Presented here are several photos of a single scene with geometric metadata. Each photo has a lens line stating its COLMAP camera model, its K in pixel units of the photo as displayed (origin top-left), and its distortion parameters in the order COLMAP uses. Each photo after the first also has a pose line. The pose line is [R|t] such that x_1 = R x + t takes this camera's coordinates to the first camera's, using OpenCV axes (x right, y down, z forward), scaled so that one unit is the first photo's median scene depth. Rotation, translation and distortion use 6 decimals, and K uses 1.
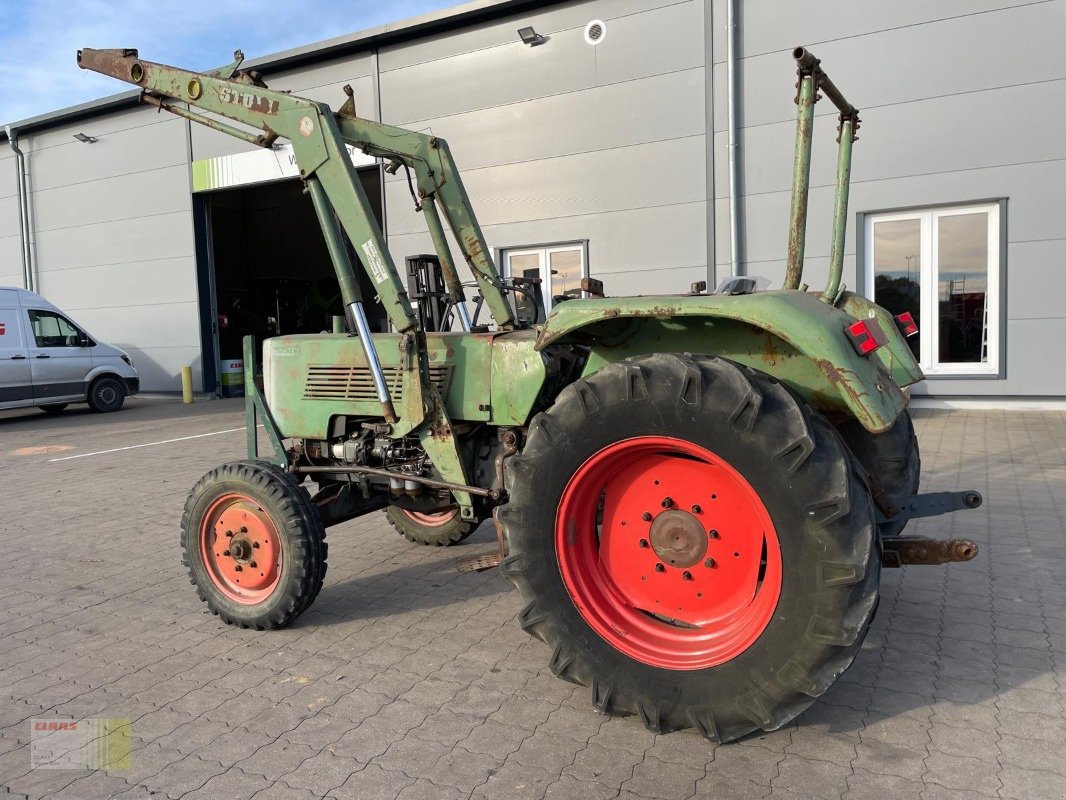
lens RADIAL K [[803.6, 0, 537.2], [0, 803.6, 385.6], [0, 0, 1]] dist [0.092423, -0.112898]
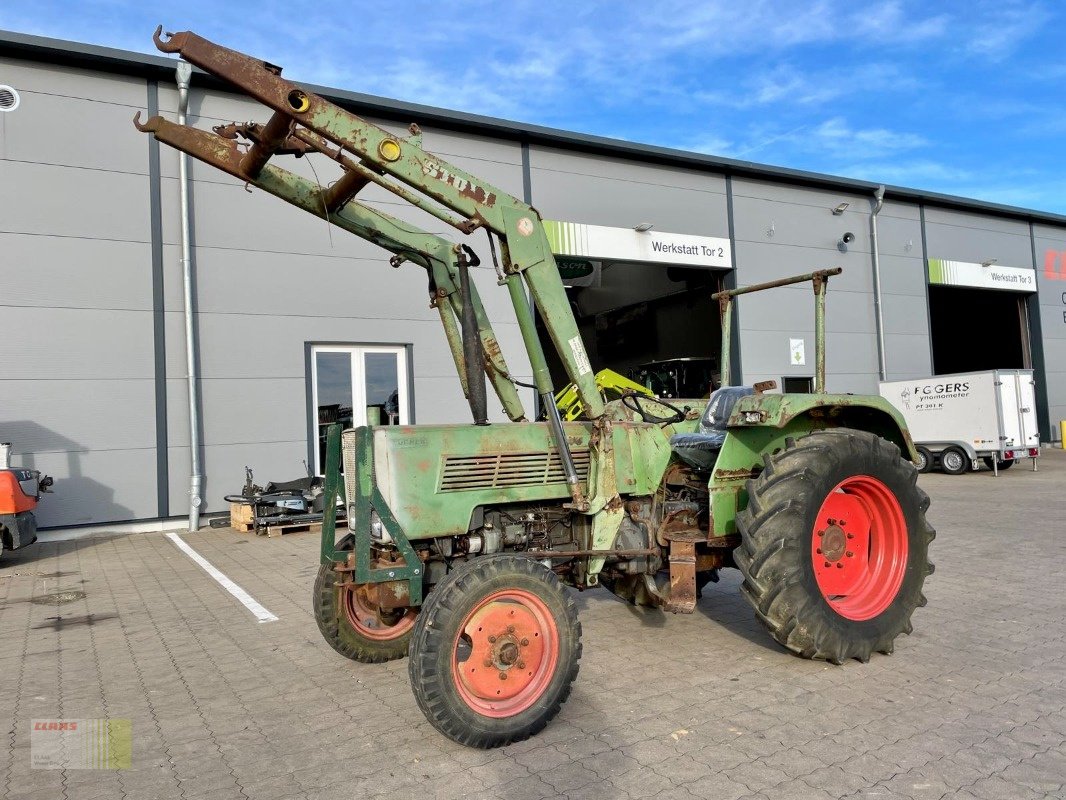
lens RADIAL K [[803.6, 0, 529.3], [0, 803.6, 381.9], [0, 0, 1]] dist [0.092423, -0.112898]
pose [[0.523322, 0.059925, 0.850025, -0.430365], [0.081757, 0.989391, -0.120085, 0.004186], [-0.848204, 0.132339, 0.512871, 0.176561]]
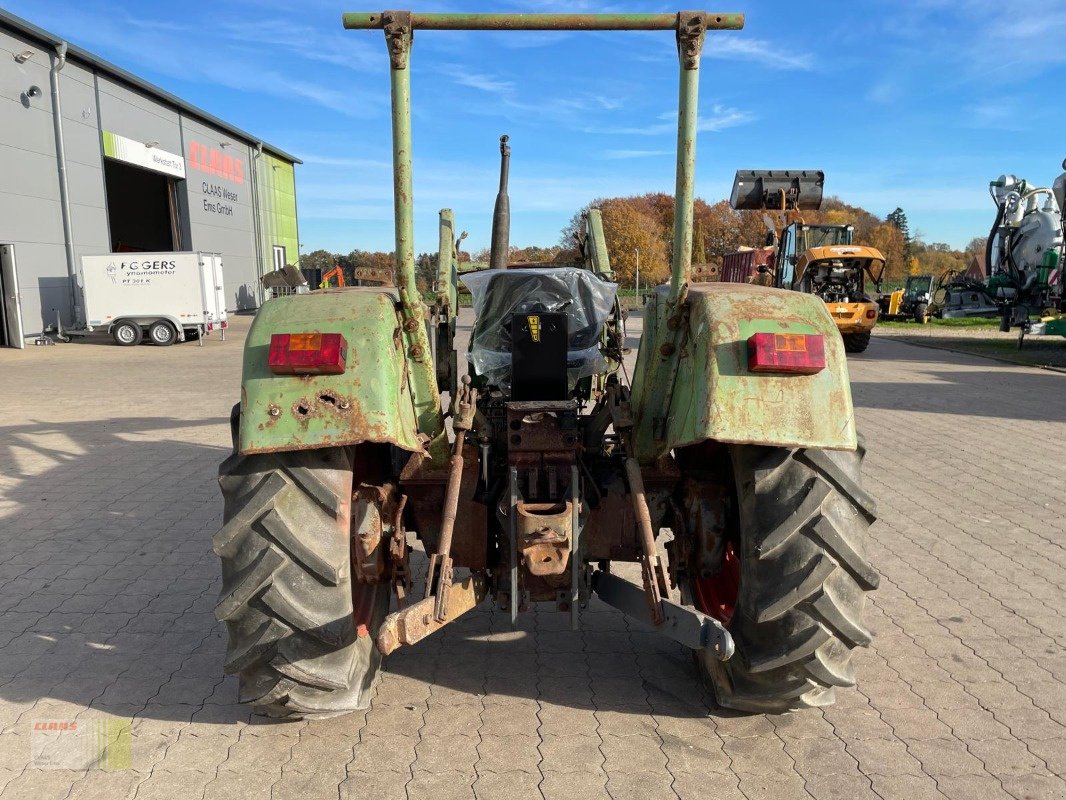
lens RADIAL K [[808.7, 0, 529.6], [0, 808.7, 401.4], [0, 0, 1]] dist [0.072420, -0.097162]
pose [[-0.474429, -0.094736, 0.875181, -0.523681], [0.084547, 0.984692, 0.152423, -0.022554], [-0.876224, 0.146308, -0.459157, 0.435218]]
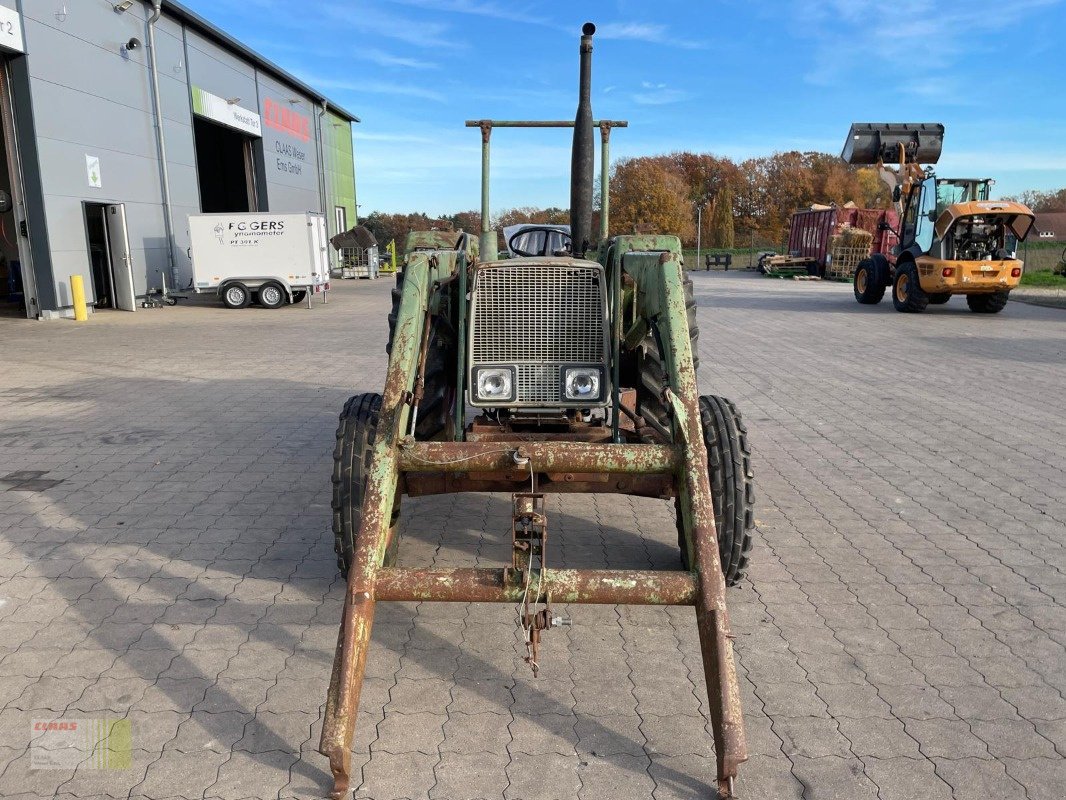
lens RADIAL K [[803.6, 0, 533.2], [0, 803.6, 391.1], [0, 0, 1]] dist [0.092423, -0.112898]
pose [[-0.462135, -0.124839, 0.877979, -0.392983], [0.087557, 0.978781, 0.185259, -0.036047], [-0.882477, 0.162488, -0.441398, 0.590663]]
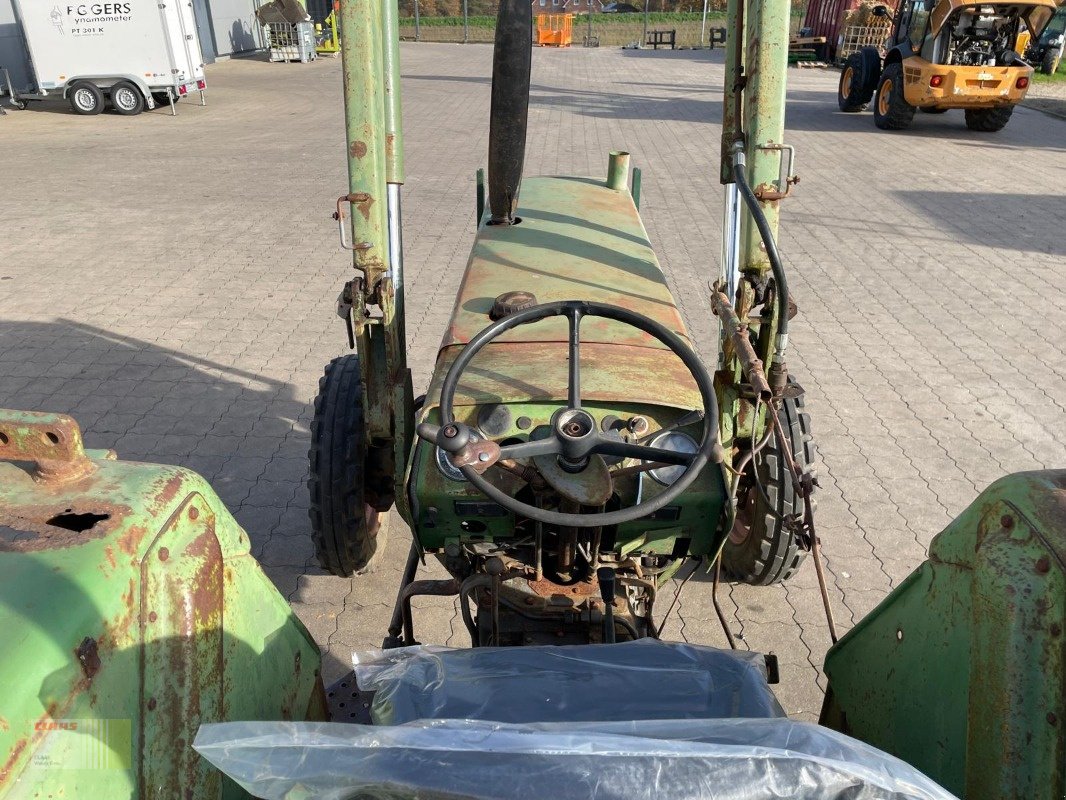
lens RADIAL K [[808.7, 0, 519.5], [0, 808.7, 403.2], [0, 0, 1]] dist [0.072420, -0.097162]
pose [[-0.421129, -0.370119, 0.828047, -0.310287], [0.085604, 0.892656, 0.442534, -0.064294], [-0.902952, 0.257248, -0.344240, 0.316662]]
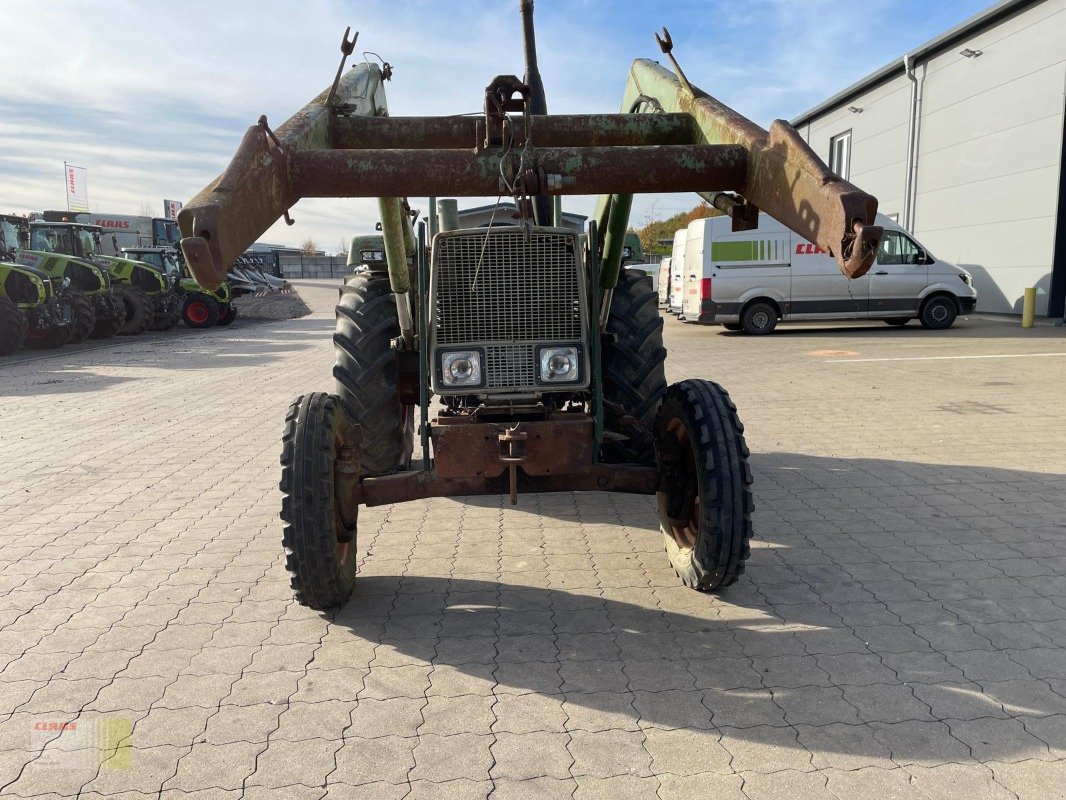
lens RADIAL K [[803.6, 0, 519.5], [0, 803.6, 392.6], [0, 0, 1]] dist [0.092423, -0.112898]
pose [[0.485007, 0.146318, -0.862183, 0.177371], [-0.059921, 0.989147, 0.134157, 0.007274], [0.872455, -0.013404, 0.488511, 0.063442]]
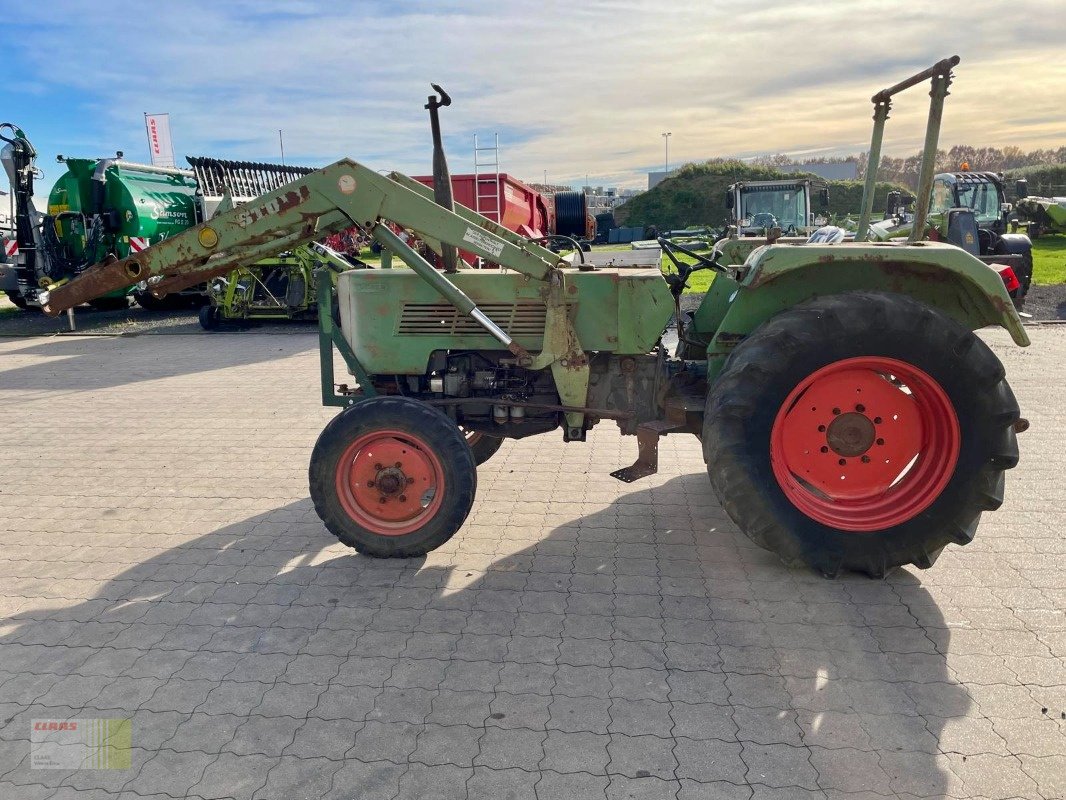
lens RADIAL K [[803.6, 0, 532.3], [0, 803.6, 395.0], [0, 0, 1]] dist [0.092423, -0.112898]
pose [[-0.928327, 0.135740, -0.346097, 0.012299], [0.035354, 0.958974, 0.281283, -0.066180], [0.370079, 0.248887, -0.895040, 0.639112]]
